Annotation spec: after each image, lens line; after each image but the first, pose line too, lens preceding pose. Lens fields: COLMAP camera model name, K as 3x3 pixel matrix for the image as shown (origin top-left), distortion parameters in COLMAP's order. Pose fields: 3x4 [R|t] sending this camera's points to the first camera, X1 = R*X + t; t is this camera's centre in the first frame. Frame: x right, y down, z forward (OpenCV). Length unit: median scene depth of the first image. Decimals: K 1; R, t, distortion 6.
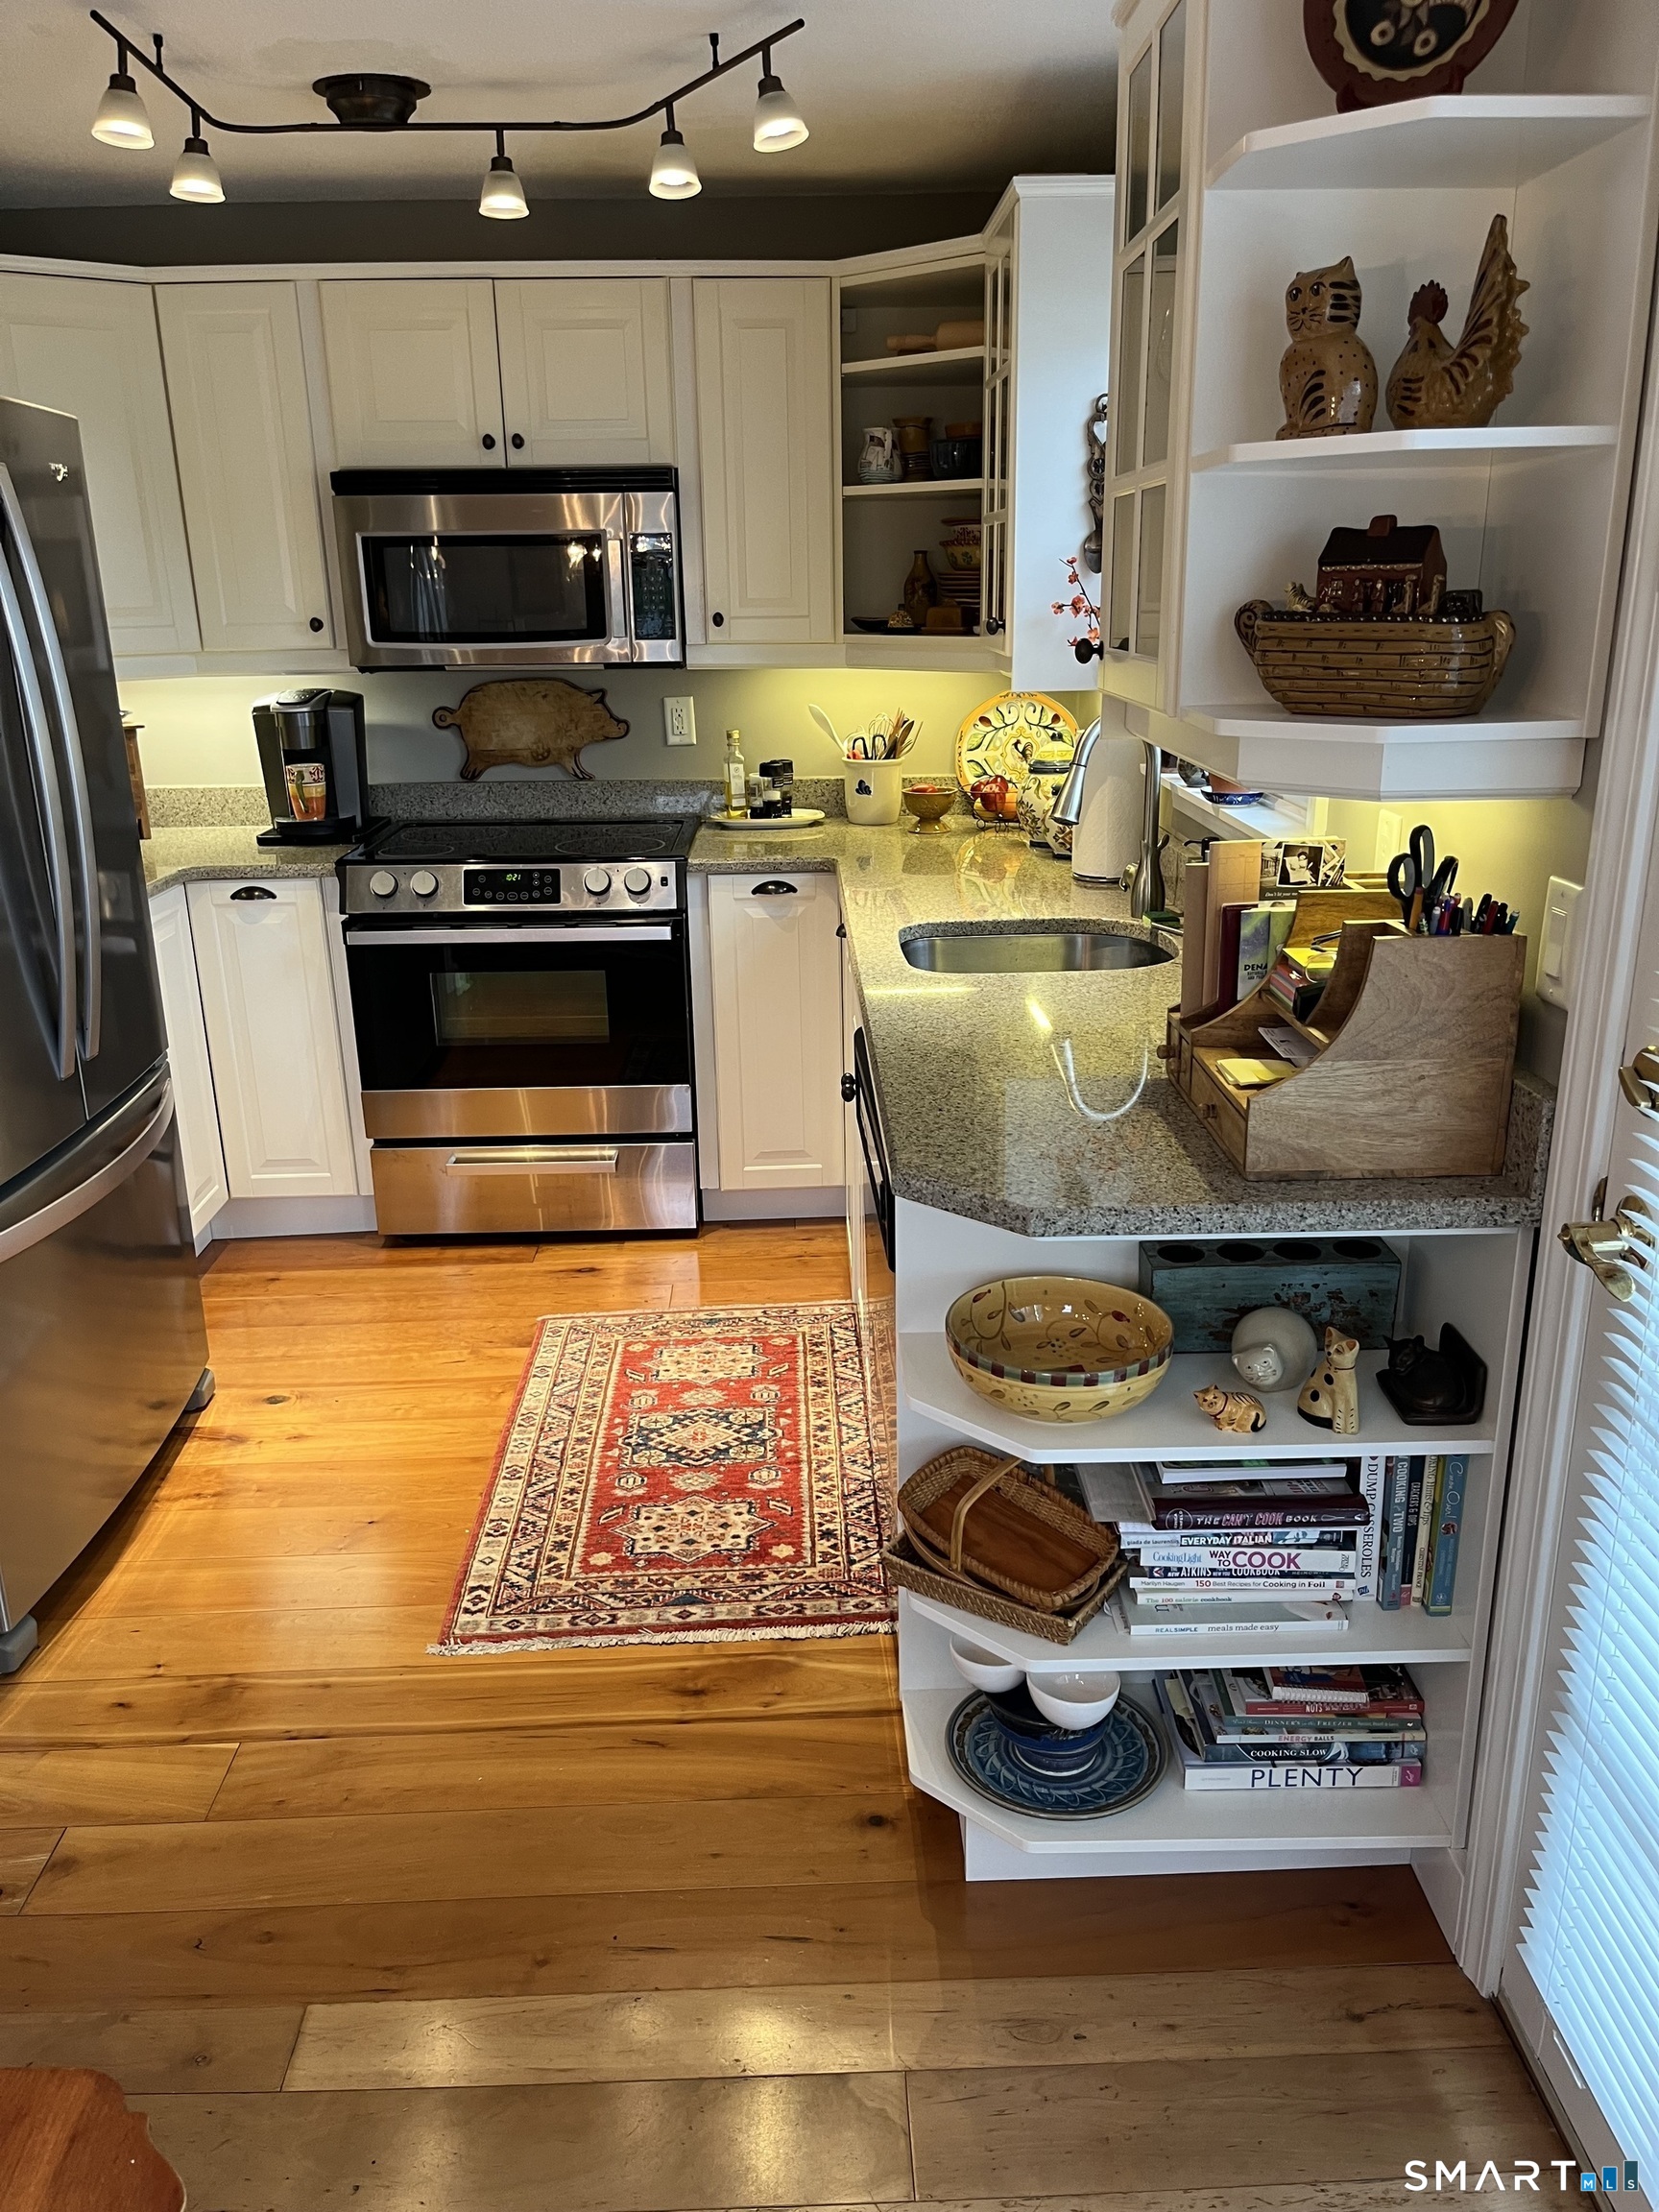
lens RADIAL K [[1679.2, 0, 842.5], [0, 1679.2, 1138.2], [0, 0, 1]] dist [0.038894, -0.043790]
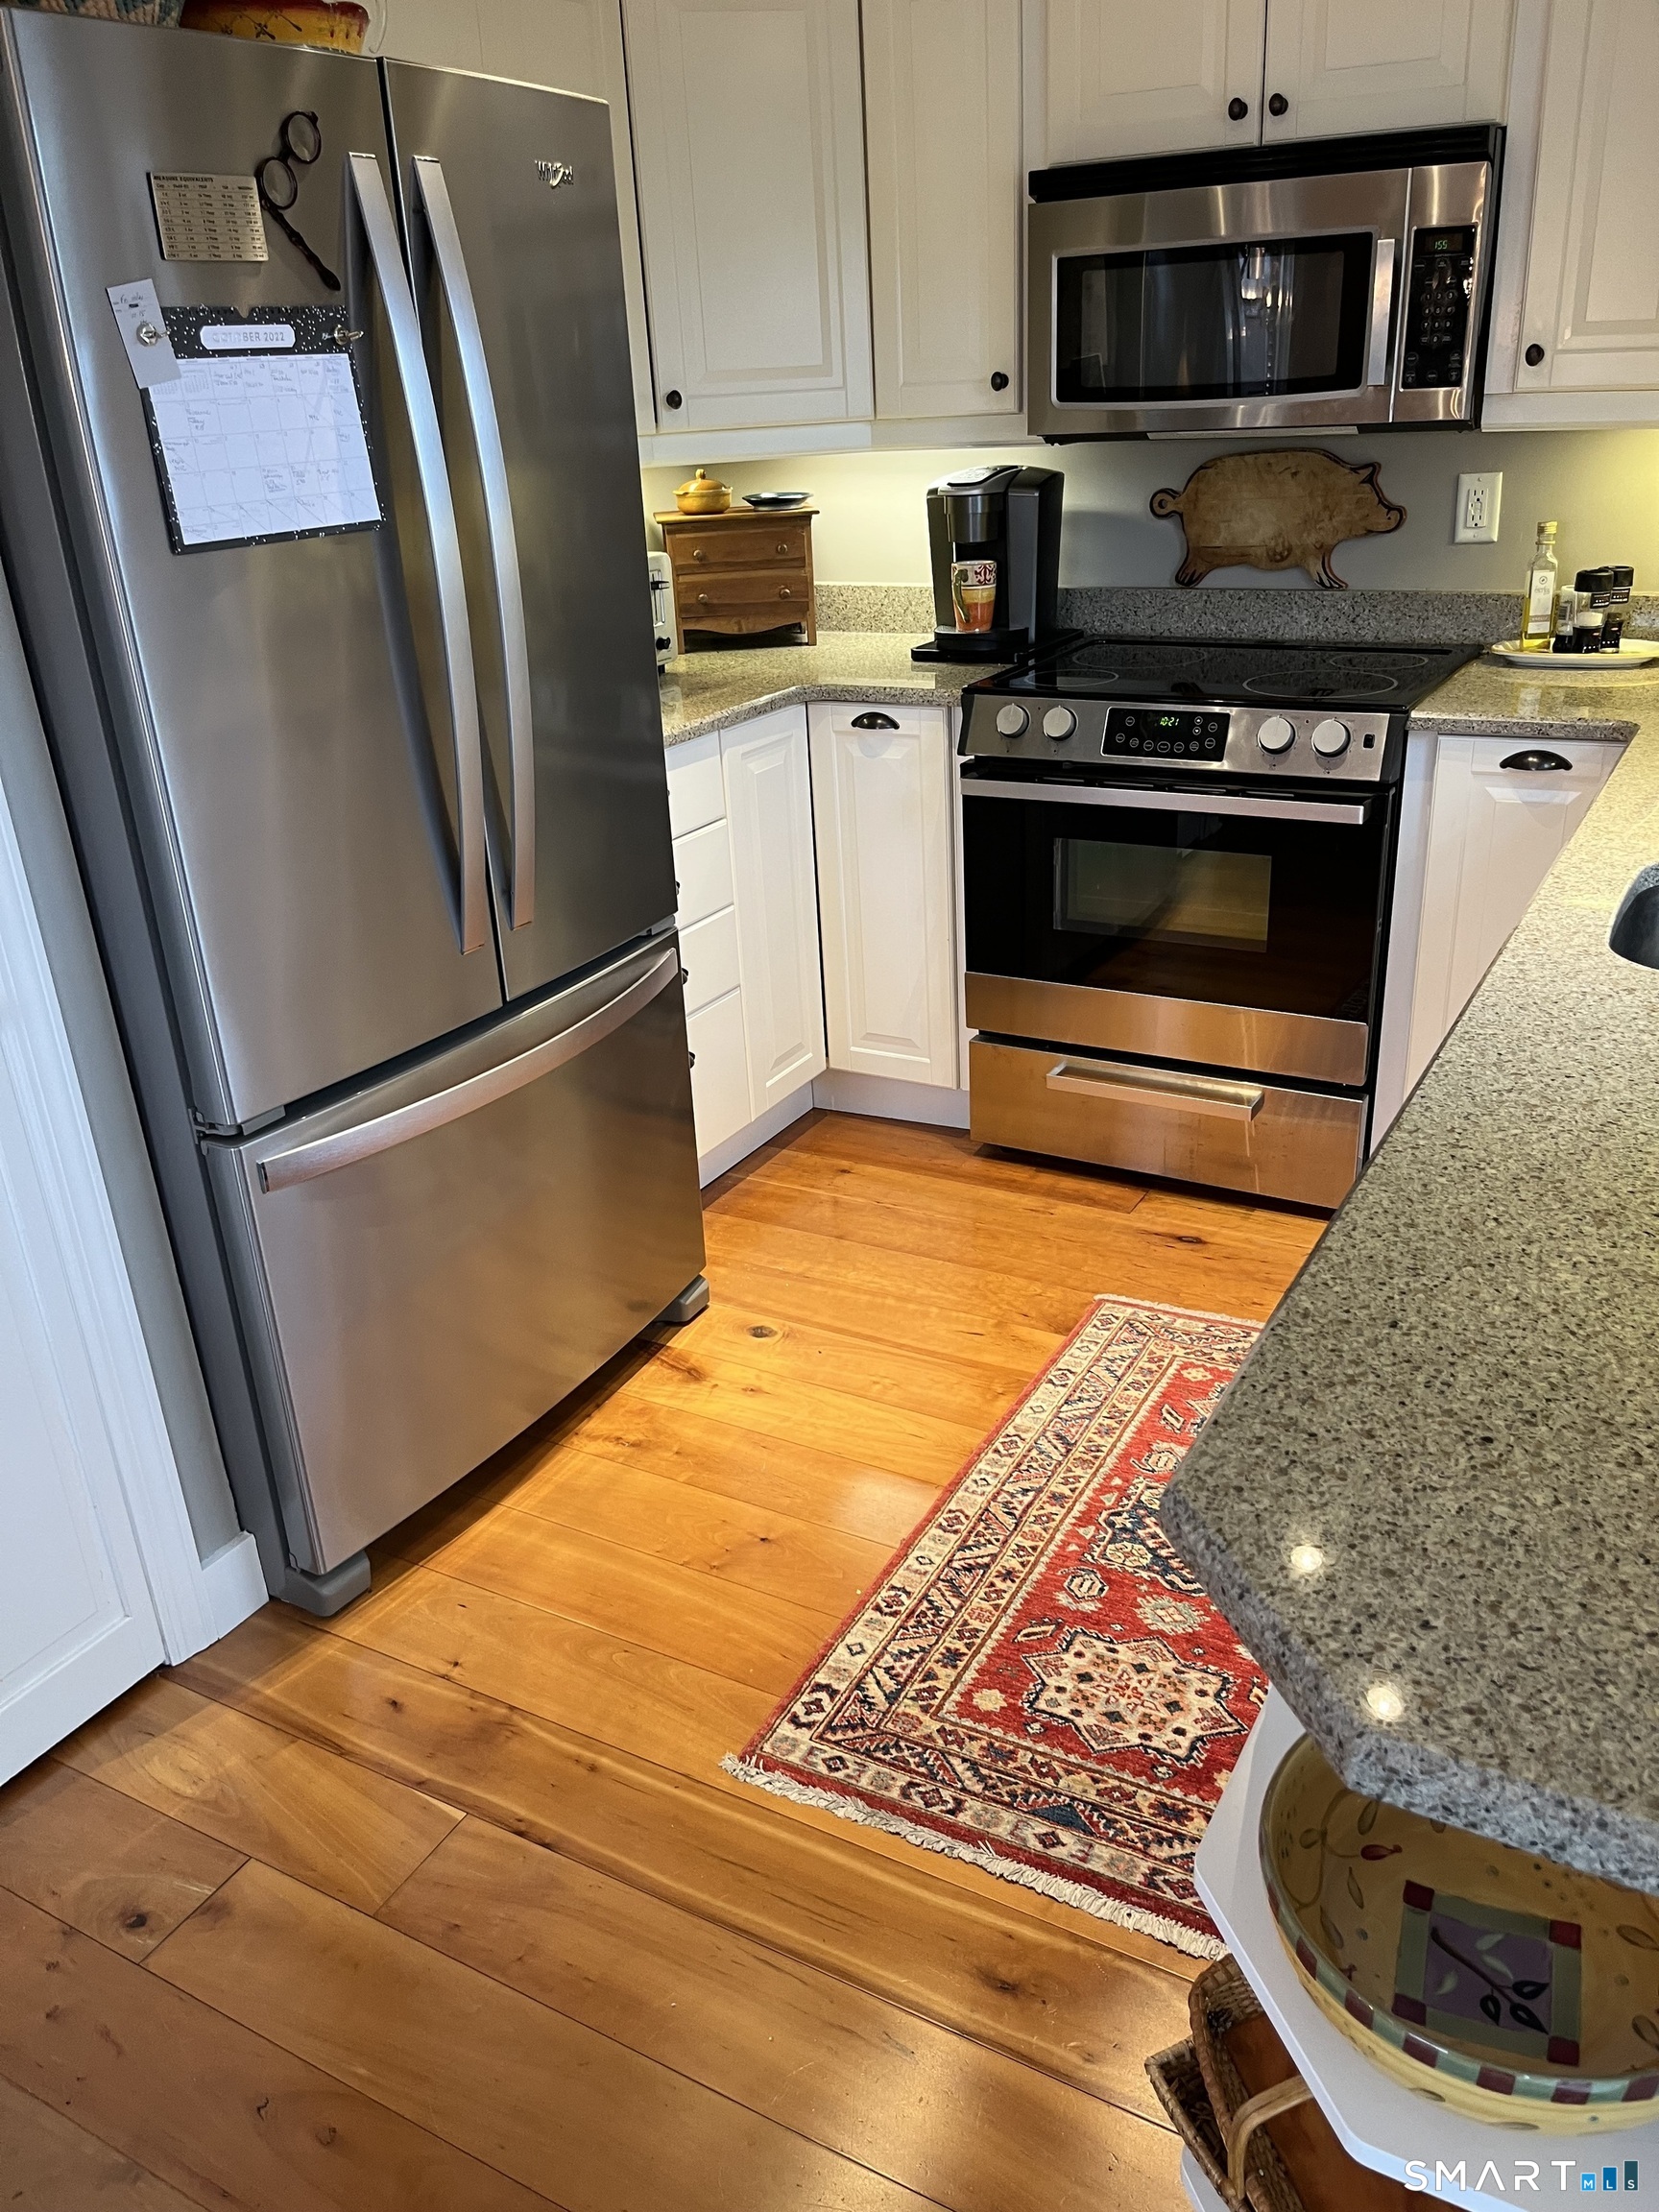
lens RADIAL K [[1679.2, 0, 835.8], [0, 1679.2, 1138.3], [0, 0, 1]] dist [0.038894, -0.043790]
pose [[0.855524, 0.188648, -0.482173, 0.077295], [-0.131735, 0.979923, 0.149653, -0.064830], [0.500724, -0.064513, 0.863200, 0.256447]]
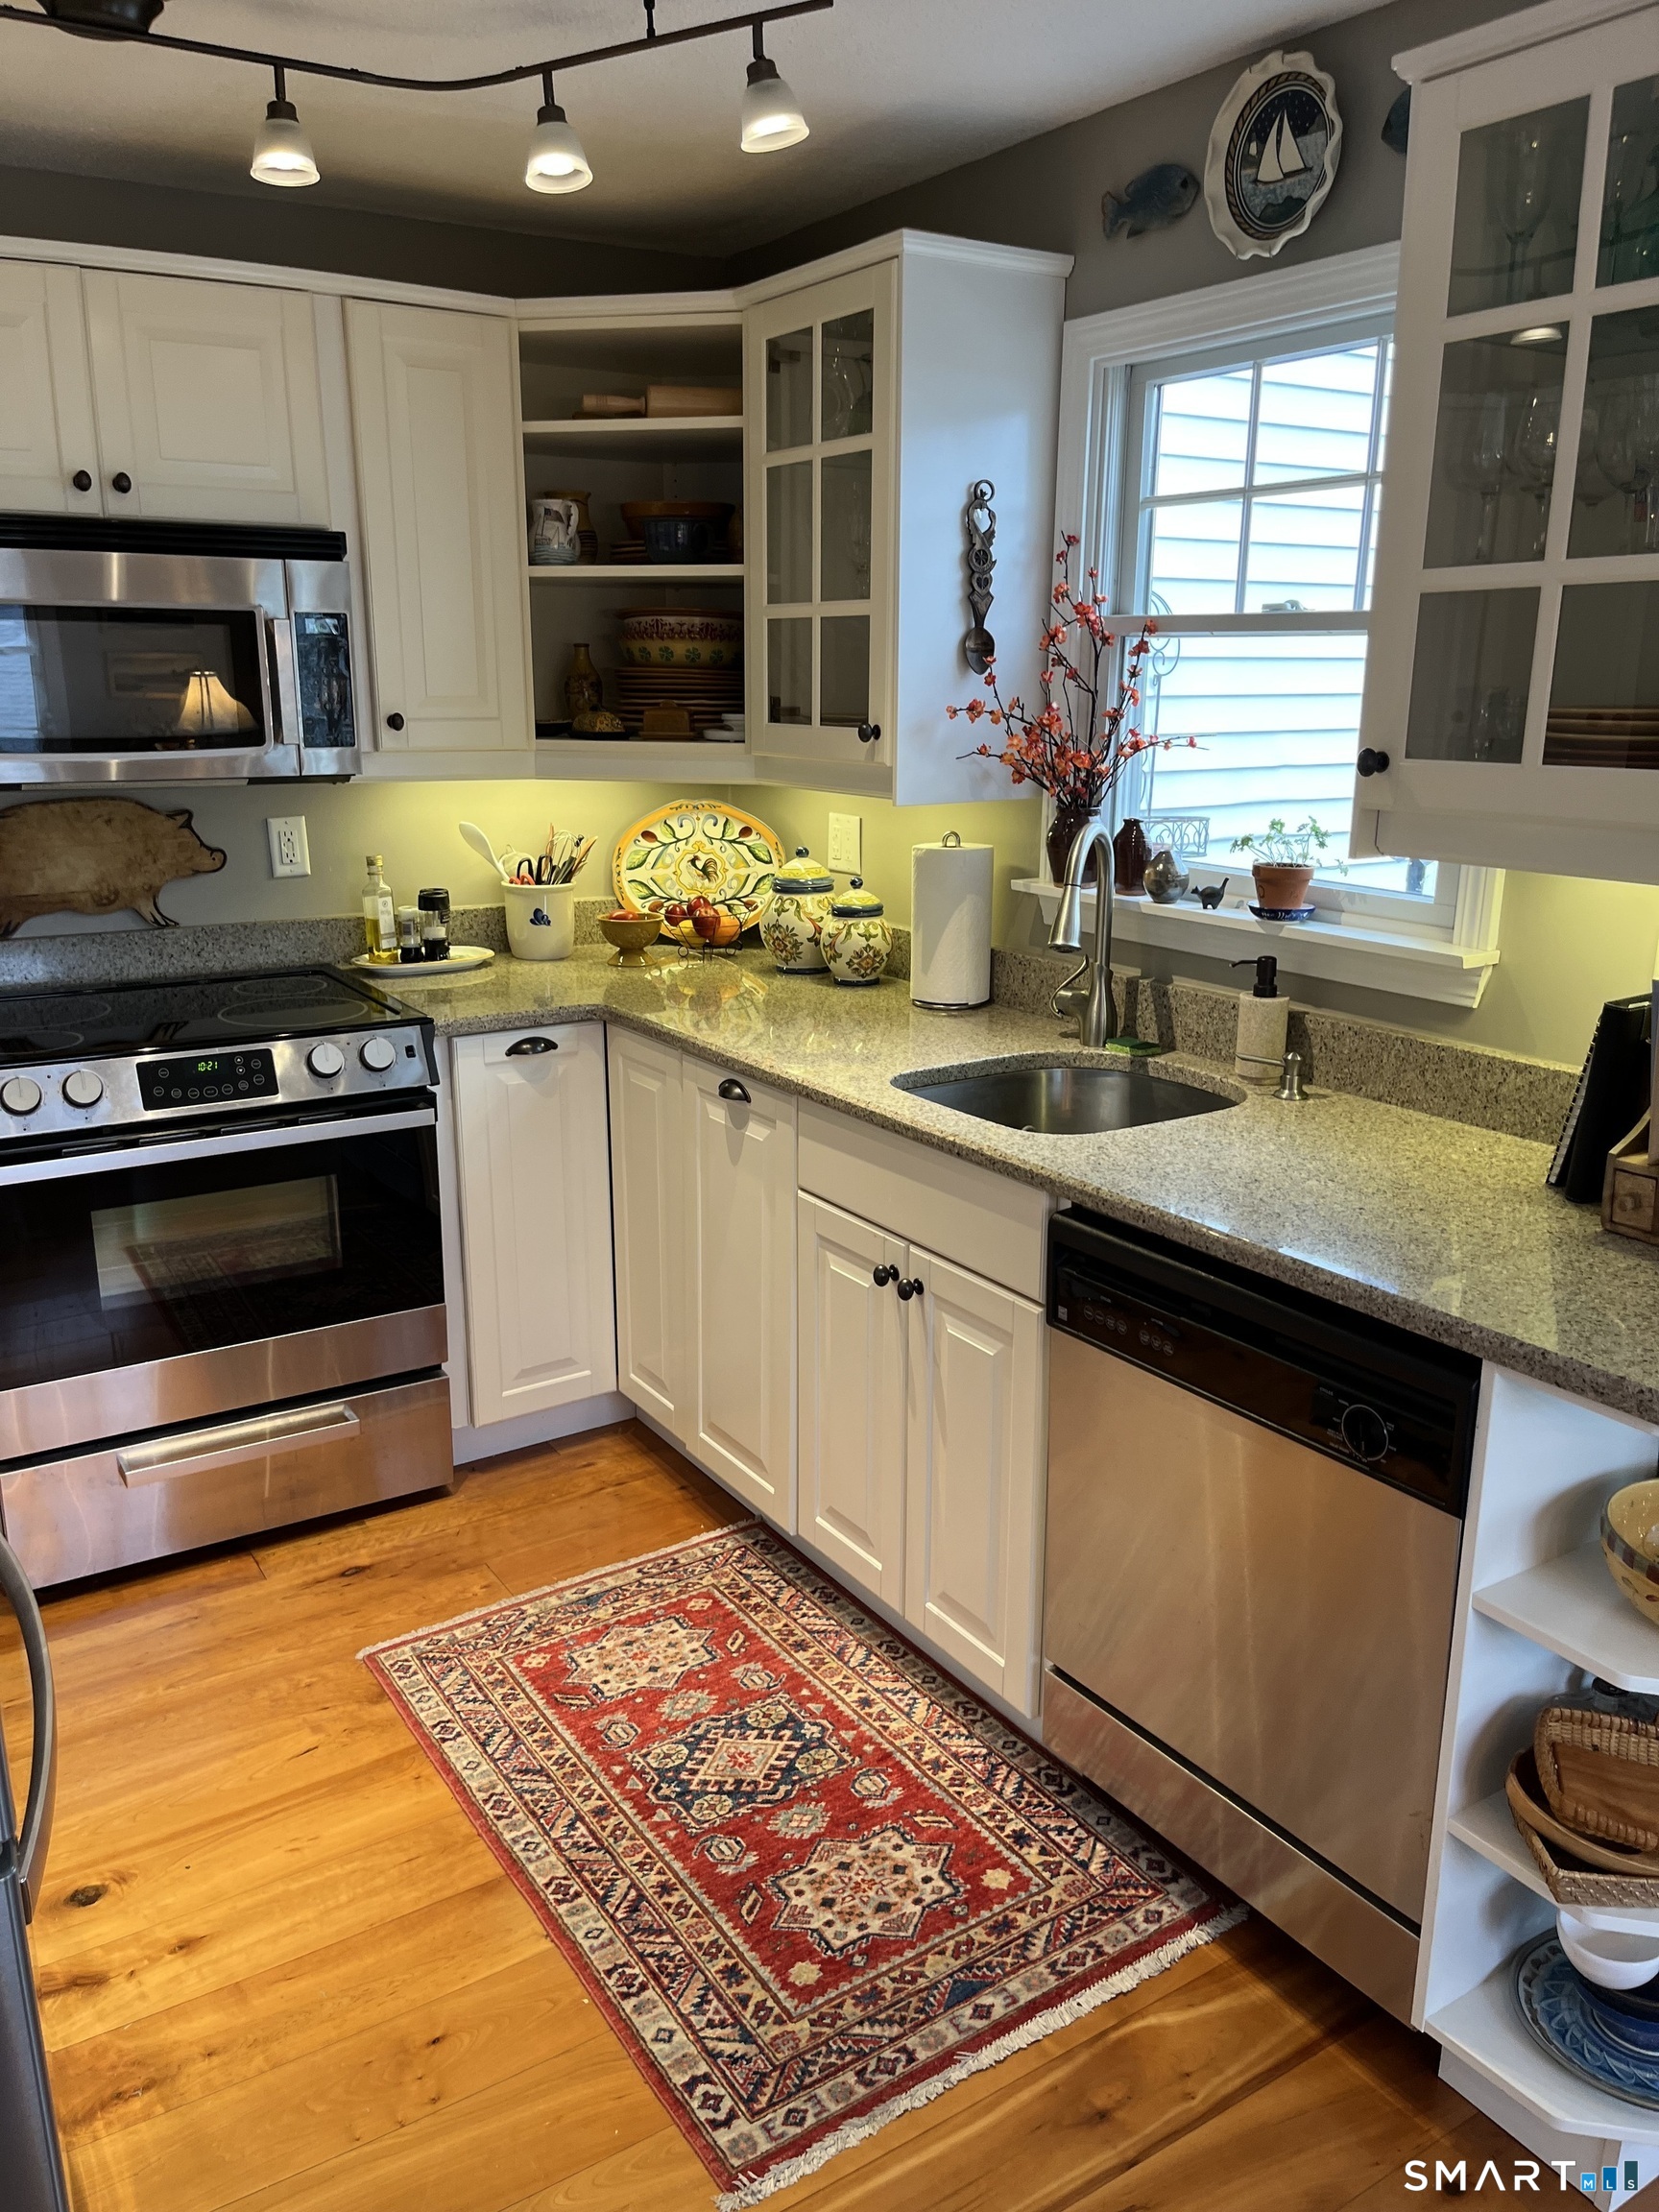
lens RADIAL K [[1679.2, 0, 818.3], [0, 1679.2, 1136.3], [0, 0, 1]] dist [0.038894, -0.043790]
pose [[0.857741, -0.120393, 0.499786, -0.338177], [0.148414, 0.988787, -0.016523, -0.072991], [-0.492193, 0.088348, 0.865991, 0.234736]]
